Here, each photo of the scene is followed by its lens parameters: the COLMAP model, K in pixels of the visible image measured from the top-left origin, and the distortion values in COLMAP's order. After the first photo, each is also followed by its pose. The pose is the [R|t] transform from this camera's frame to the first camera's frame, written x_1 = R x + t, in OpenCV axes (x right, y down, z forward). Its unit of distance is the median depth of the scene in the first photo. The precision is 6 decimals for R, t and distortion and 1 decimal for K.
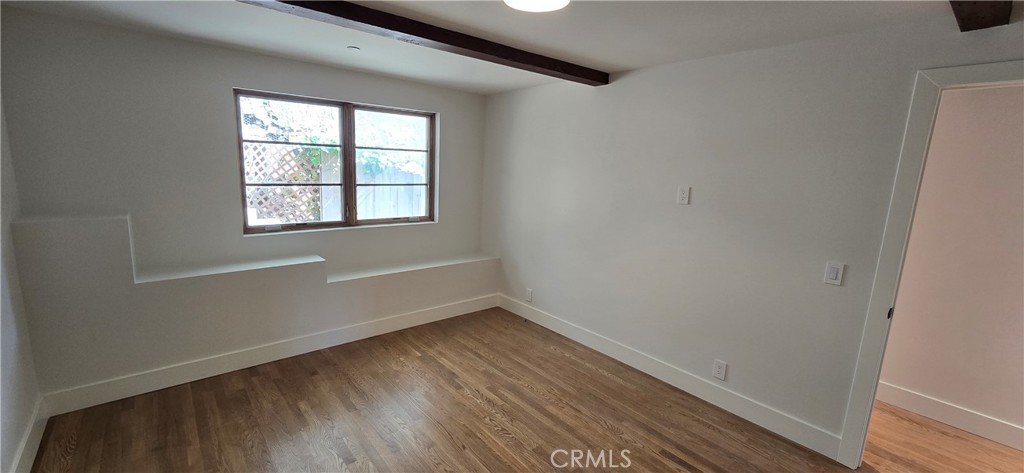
lens RADIAL K [[417.9, 0, 513.2], [0, 417.9, 240.5], [0, 0, 1]] dist [-0.011811, 0.003403]
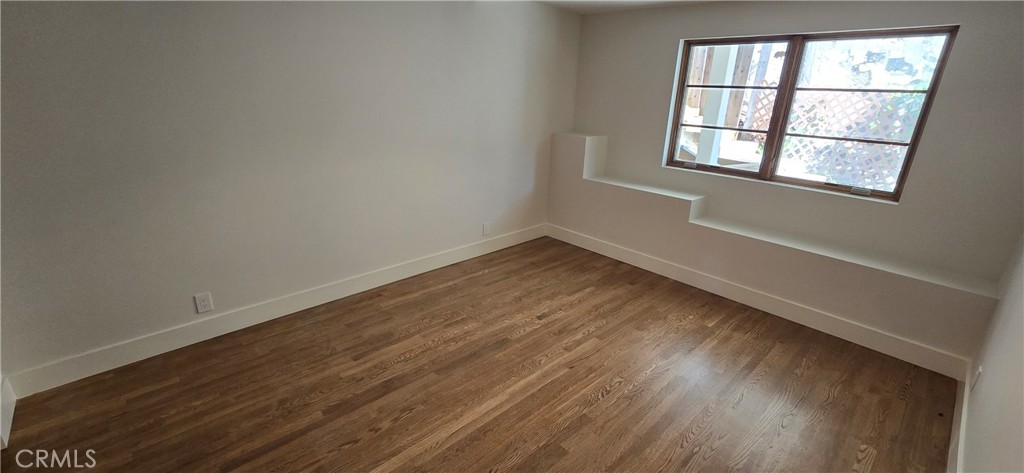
lens RADIAL K [[417.9, 0, 510.0], [0, 417.9, 235.3], [0, 0, 1]] dist [-0.011811, 0.003403]
pose [[0.043168, 0.291899, -0.955474, 0.508280], [-0.215761, 0.936521, 0.276361, -0.055069], [0.975491, 0.194224, 0.103408, 0.421408]]
